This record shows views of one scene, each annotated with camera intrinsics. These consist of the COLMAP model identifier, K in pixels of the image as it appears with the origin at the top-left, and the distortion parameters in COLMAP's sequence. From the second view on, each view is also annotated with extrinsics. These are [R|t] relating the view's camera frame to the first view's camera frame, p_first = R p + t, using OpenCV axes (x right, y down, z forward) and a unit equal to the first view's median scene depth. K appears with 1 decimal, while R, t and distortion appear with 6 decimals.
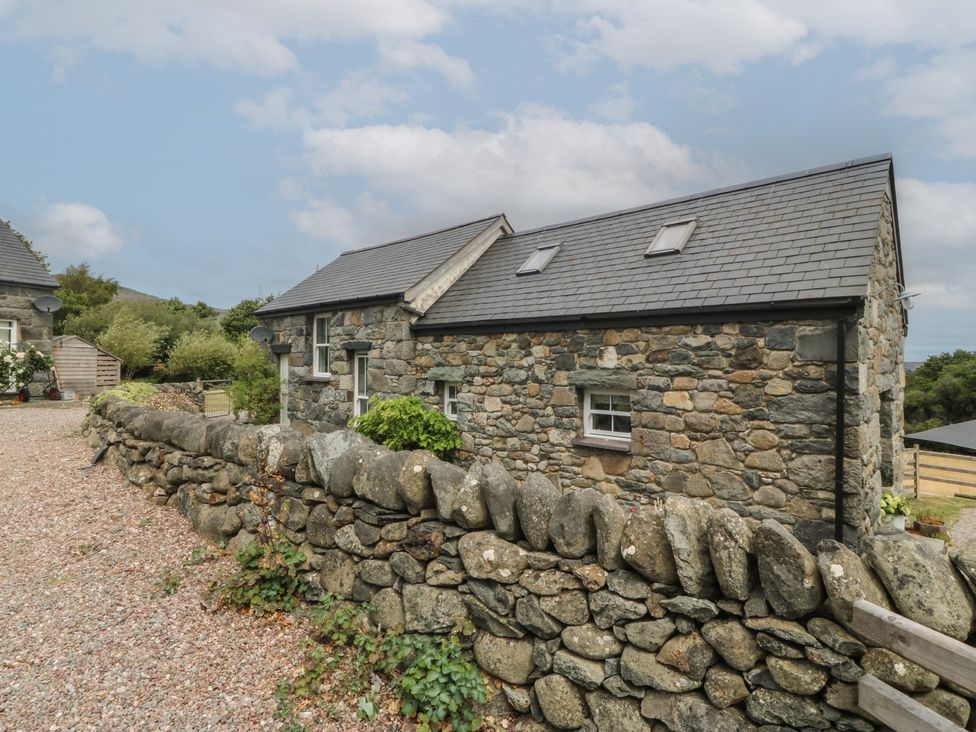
lens RADIAL K [[523.0, 0, 487.9], [0, 523.0, 365.5], [0, 0, 1]] dist [0.008588, -0.004902]
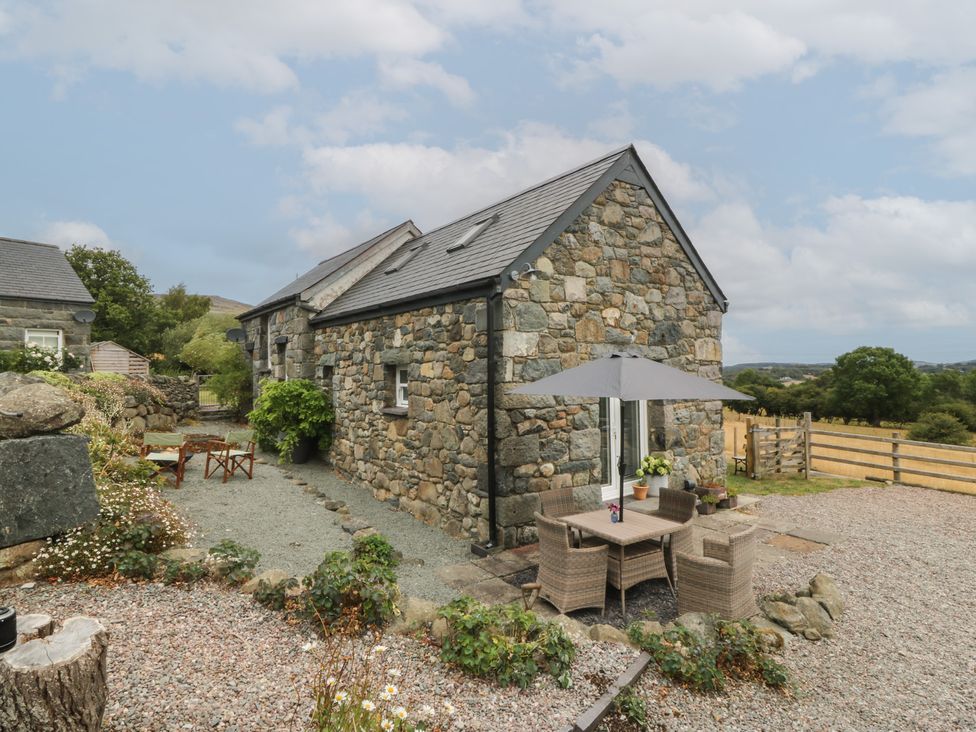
lens RADIAL K [[523.0, 0, 451.0], [0, 523.0, 361.8], [0, 0, 1]] dist [0.008588, -0.004902]
pose [[0.980406, -0.021839, -0.195773, 0.502154], [0.019667, 0.999722, -0.013030, 0.048927], [0.196003, 0.008925, 0.980563, -0.127824]]
